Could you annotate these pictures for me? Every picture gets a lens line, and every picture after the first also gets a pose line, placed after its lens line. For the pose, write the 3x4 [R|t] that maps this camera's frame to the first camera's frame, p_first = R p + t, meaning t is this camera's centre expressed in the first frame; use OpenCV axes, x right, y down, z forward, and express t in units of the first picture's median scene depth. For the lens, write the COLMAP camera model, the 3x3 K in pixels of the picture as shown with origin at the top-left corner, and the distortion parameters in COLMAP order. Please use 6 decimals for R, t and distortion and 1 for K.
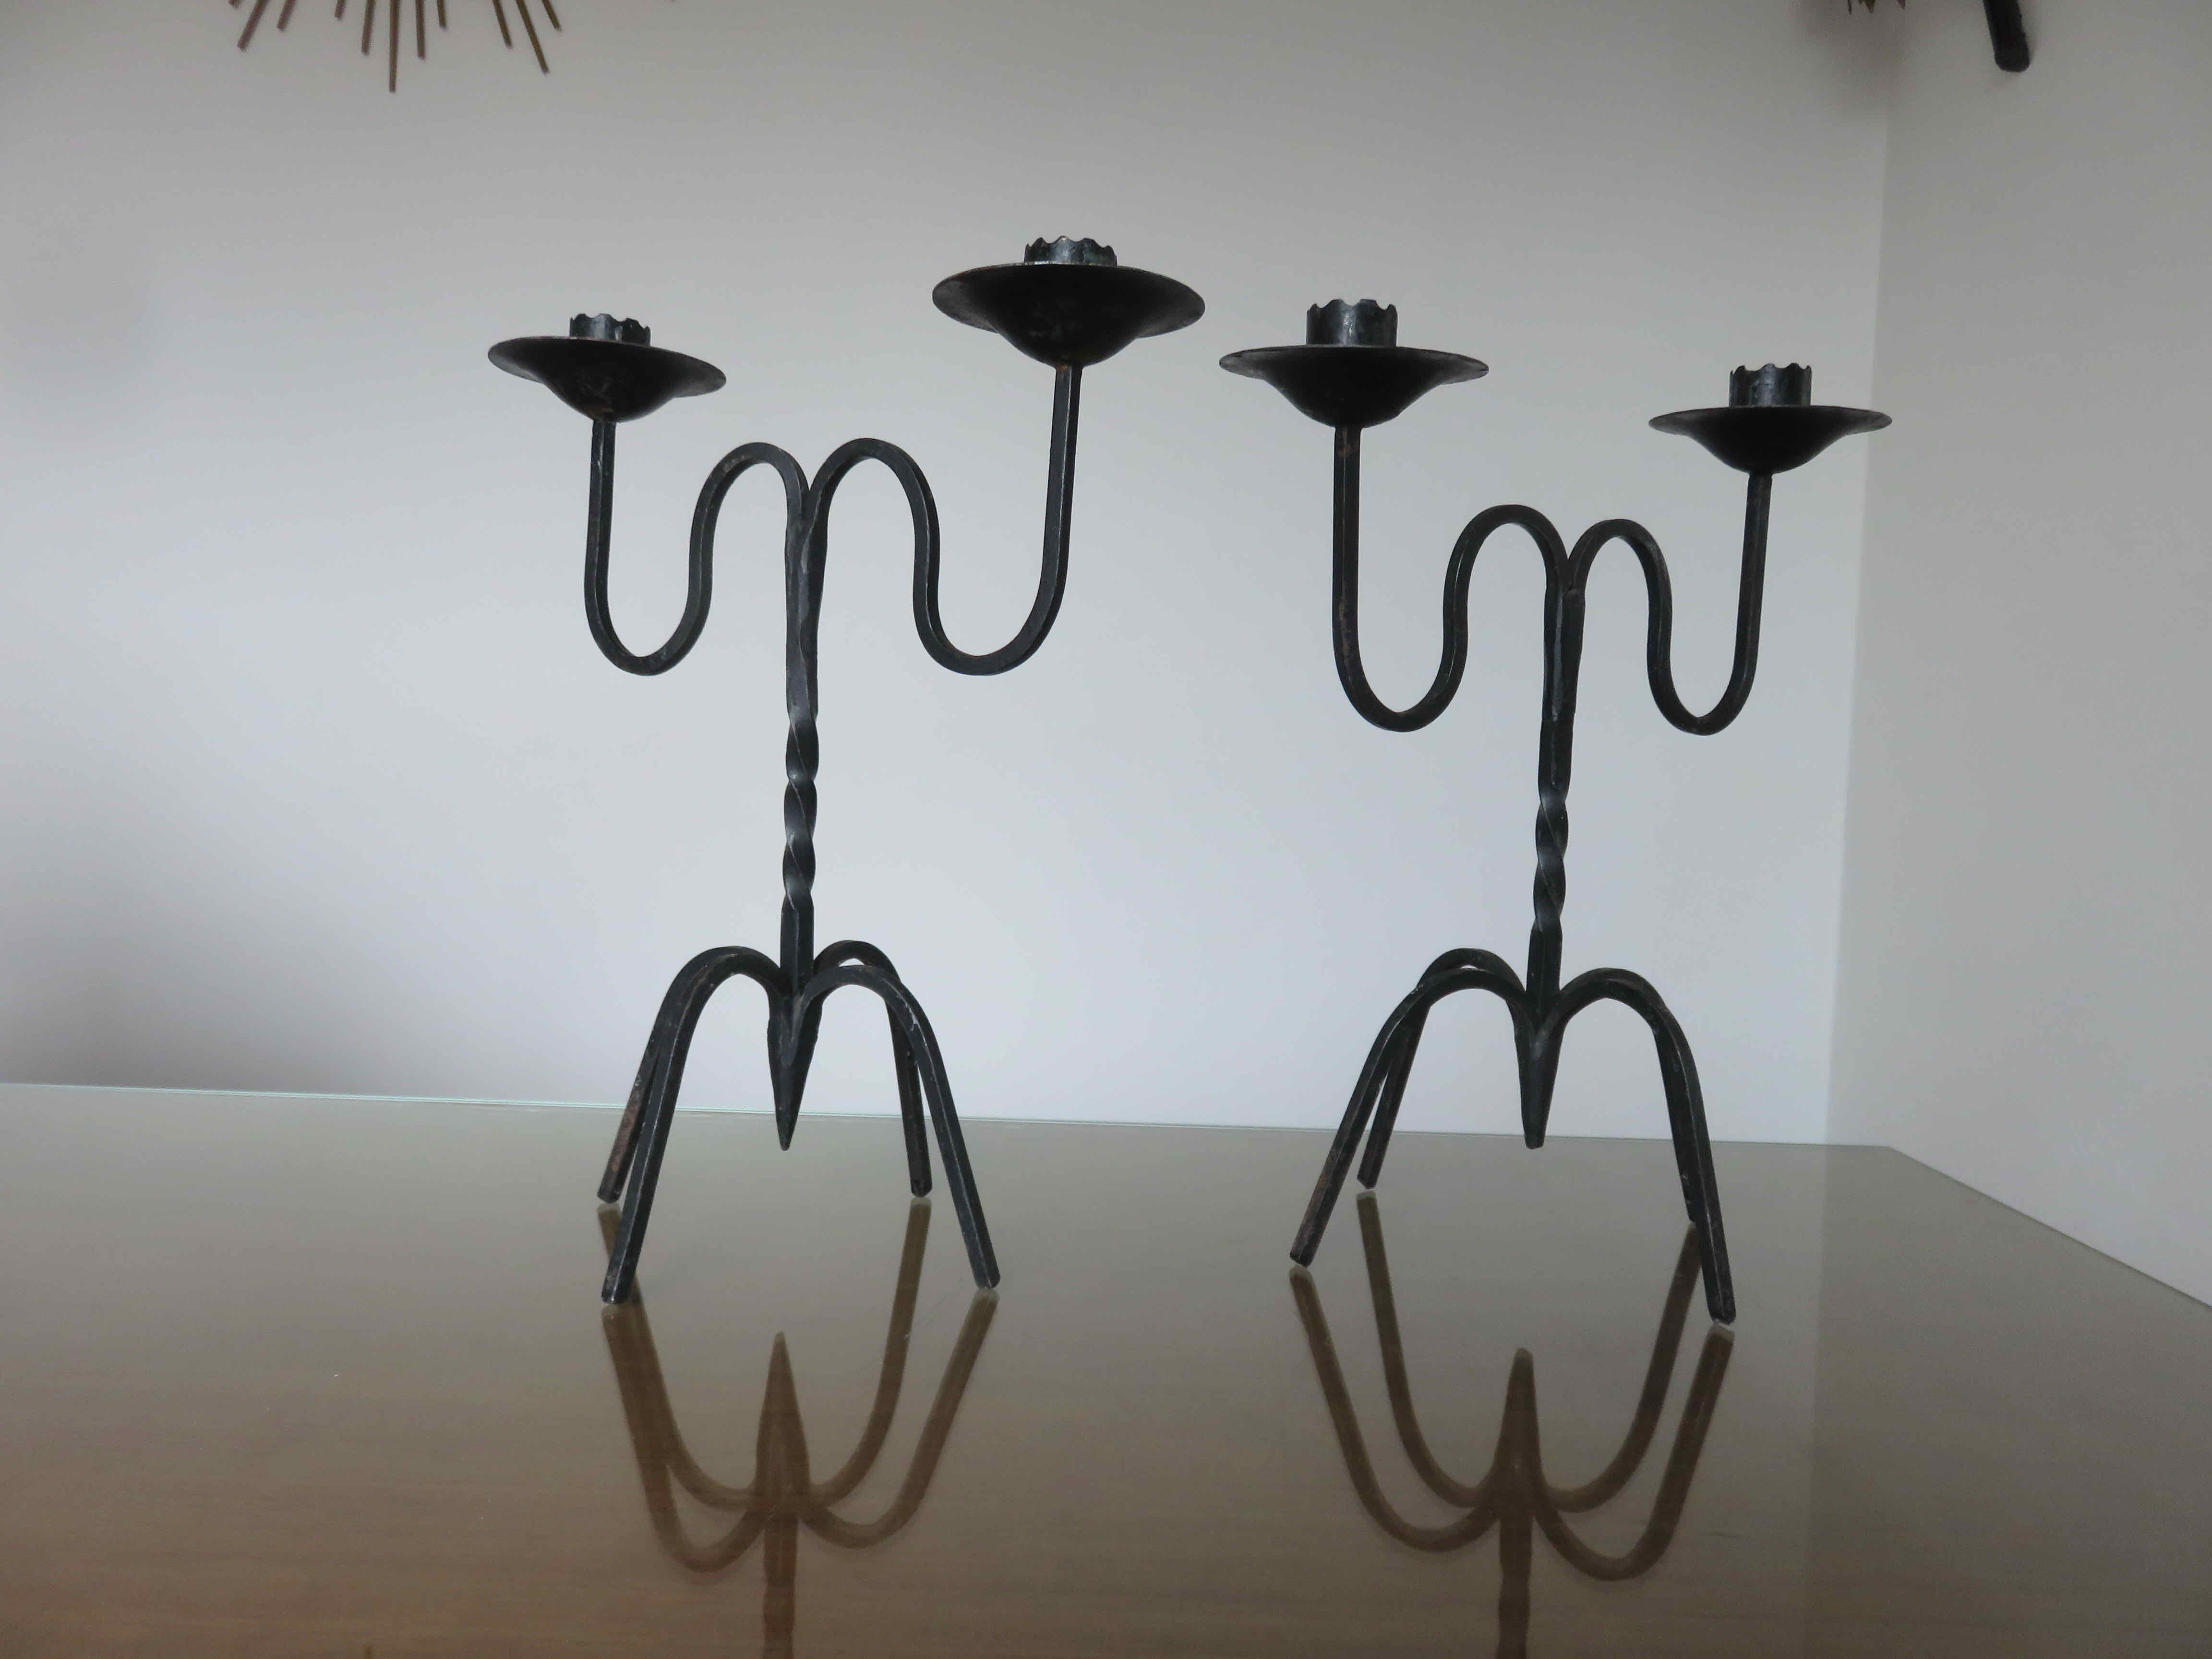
lens RADIAL K [[1647.9, 0, 1116.6], [0, 1647.9, 820.3], [0, 0, 1]] dist [0.031339, -0.008897]
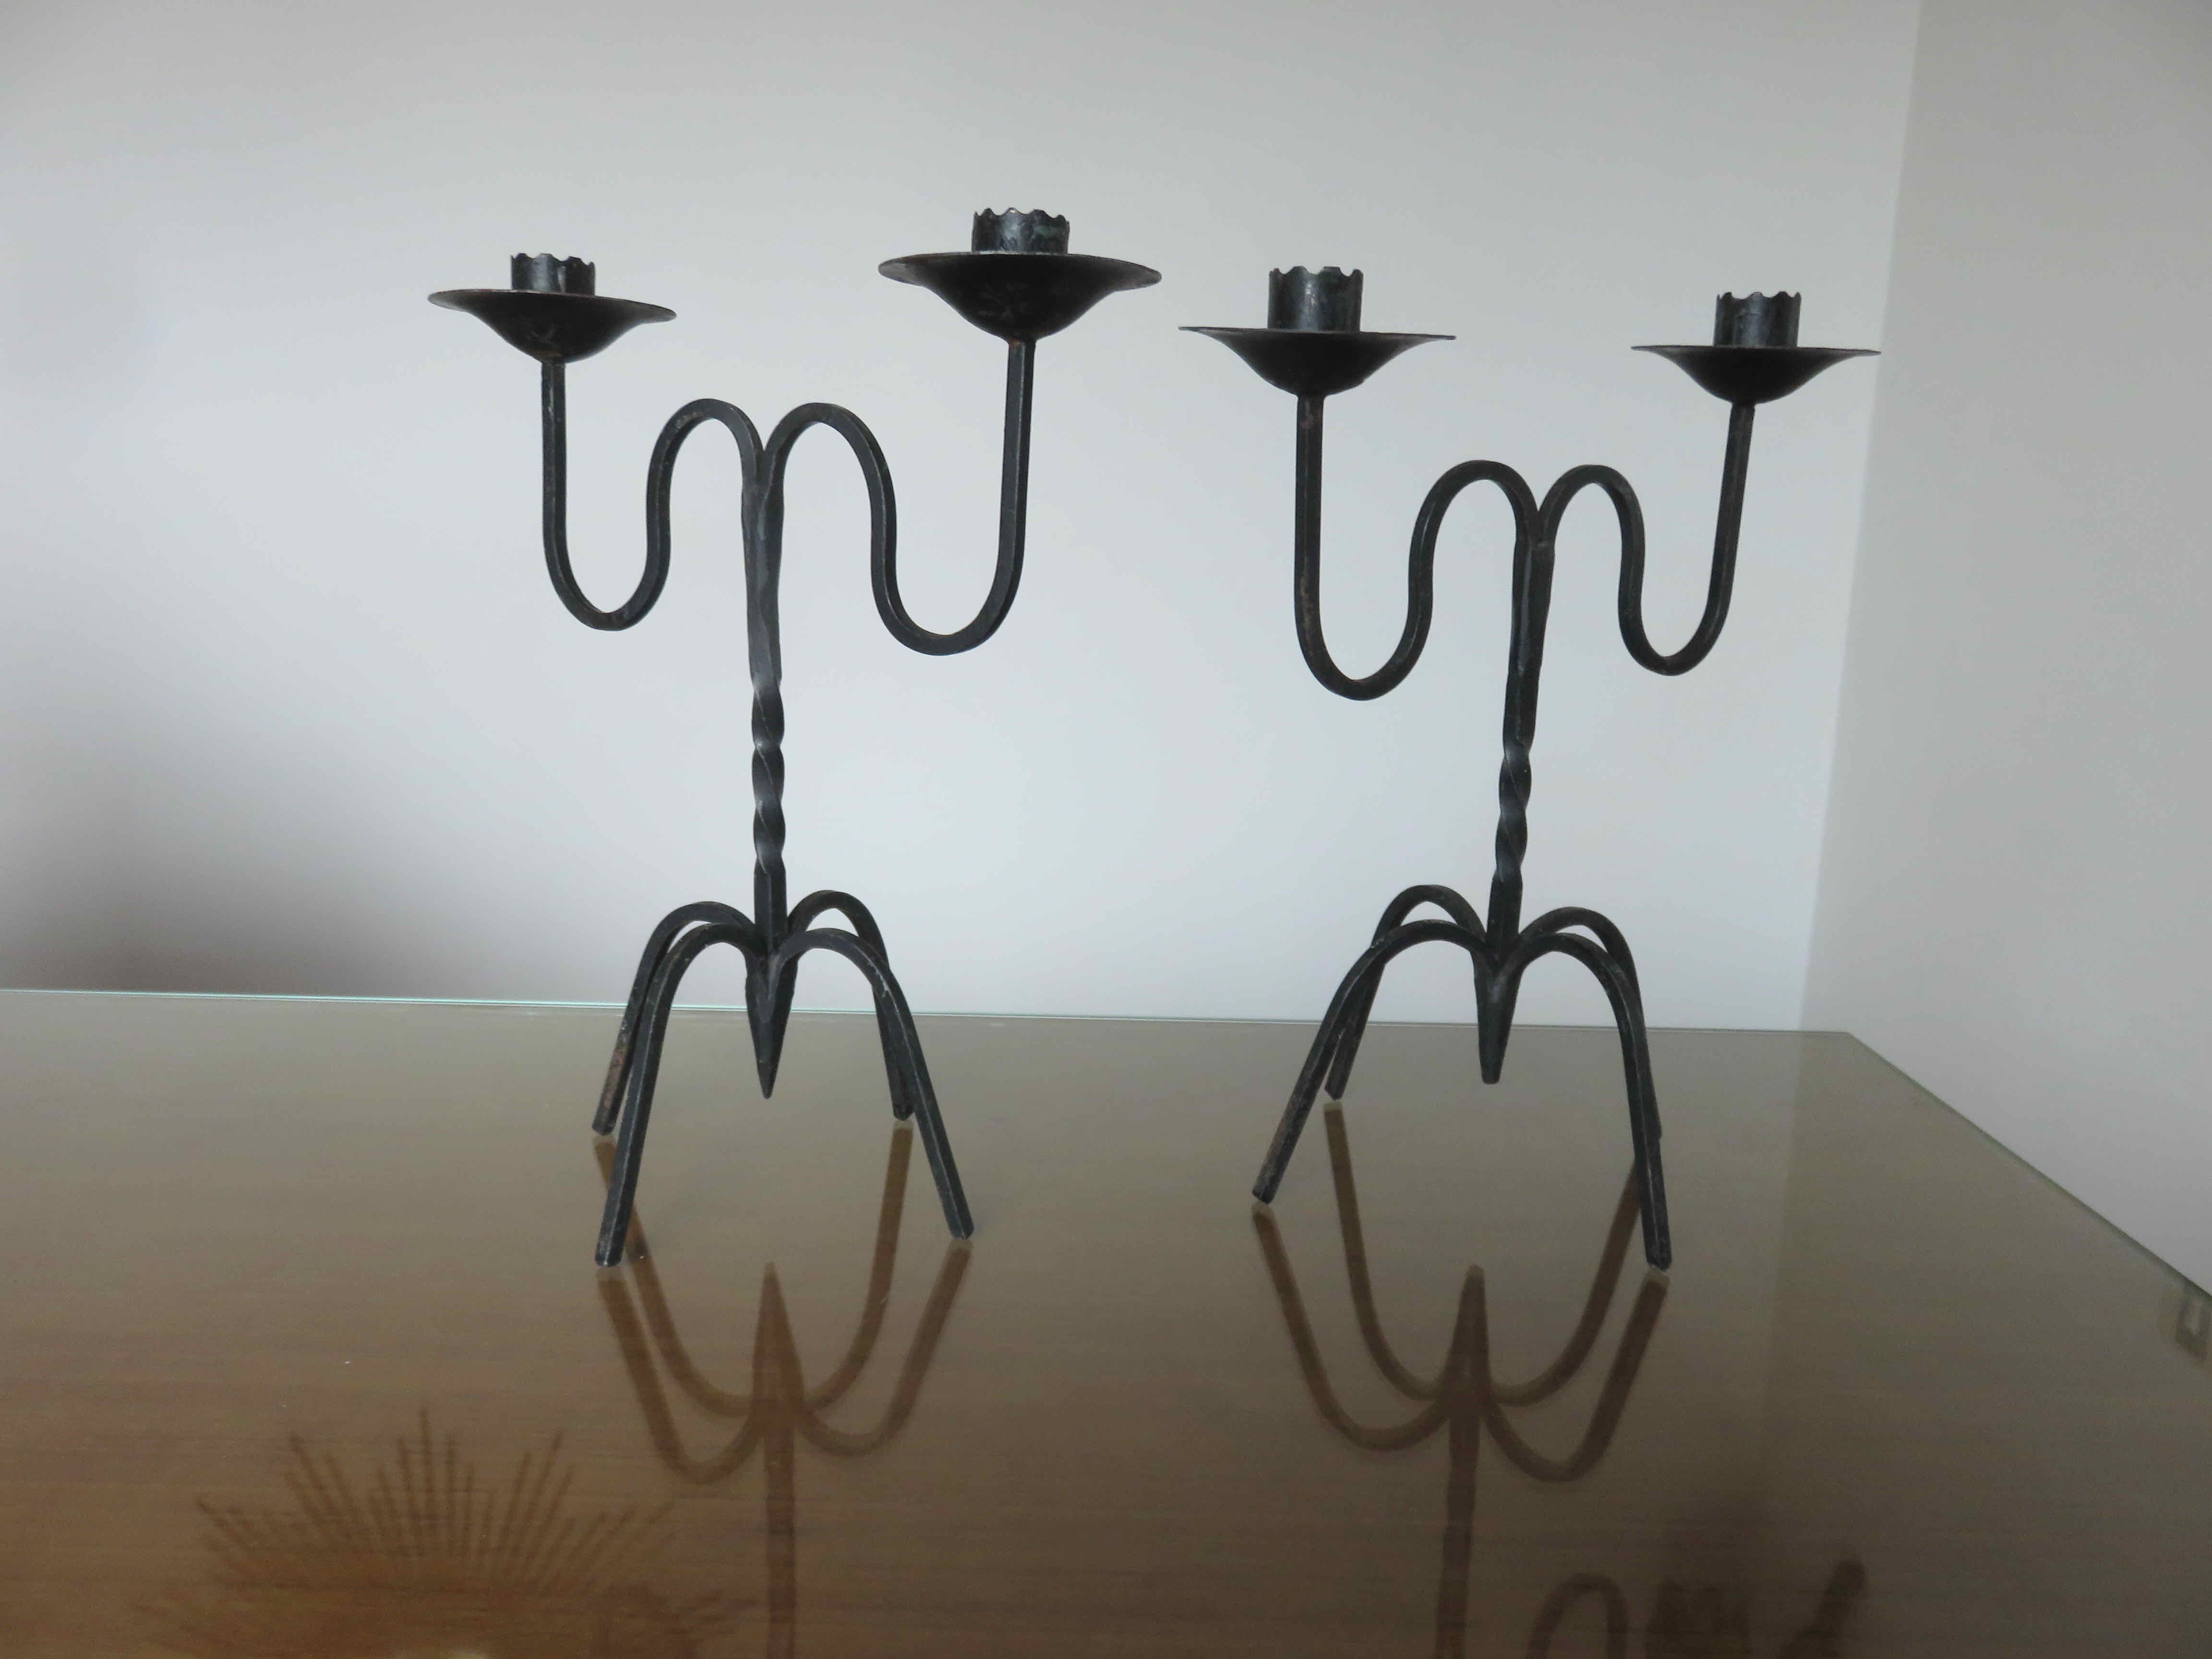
lens RADIAL K [[1647.9, 0, 1109.6], [0, 1647.9, 828.8], [0, 0, 1]] dist [0.031339, -0.008897]
pose [[0.999920, -0.008802, -0.009087, 0.025698], [0.010075, 0.988465, 0.151116, -0.123185], [0.007652, -0.151195, 0.988474, -0.001018]]
